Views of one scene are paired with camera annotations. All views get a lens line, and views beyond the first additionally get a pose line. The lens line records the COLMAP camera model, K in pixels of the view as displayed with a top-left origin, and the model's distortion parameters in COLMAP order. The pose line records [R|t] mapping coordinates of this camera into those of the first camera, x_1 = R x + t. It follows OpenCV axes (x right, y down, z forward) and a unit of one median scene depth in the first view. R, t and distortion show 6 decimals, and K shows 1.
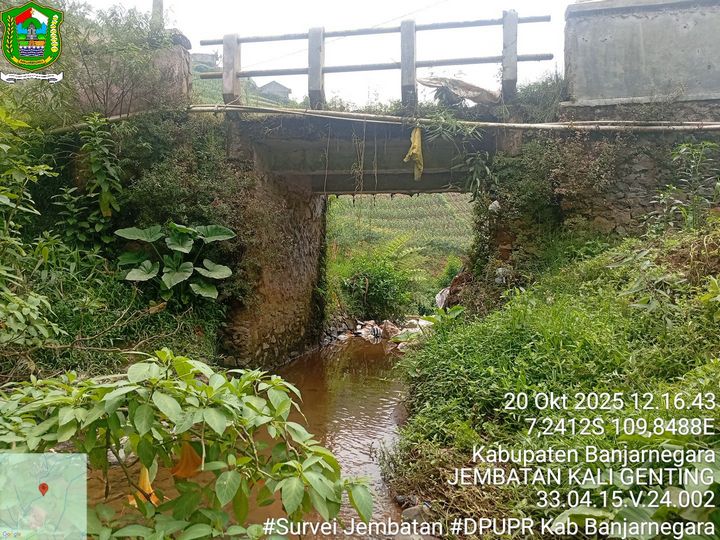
lens RADIAL K [[548.8, 0, 359.8], [0, 548.8, 268.8], [0, 0, 1]] dist [0.091770, -0.186518]
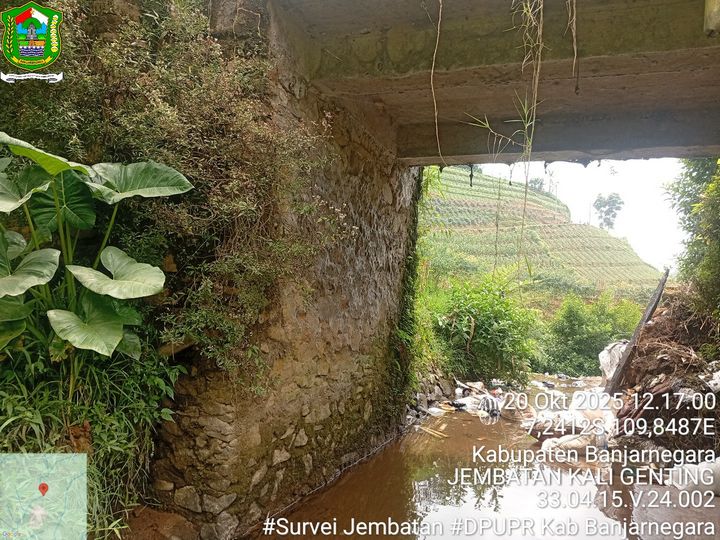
lens RADIAL K [[548.8, 0, 359.8], [0, 548.8, 268.8], [0, 0, 1]] dist [0.091770, -0.186518]
pose [[0.988245, 0.038157, -0.148042, -0.048052], [-0.047655, 0.996990, -0.061149, 0.011778], [0.145263, 0.067485, 0.987089, 0.592276]]
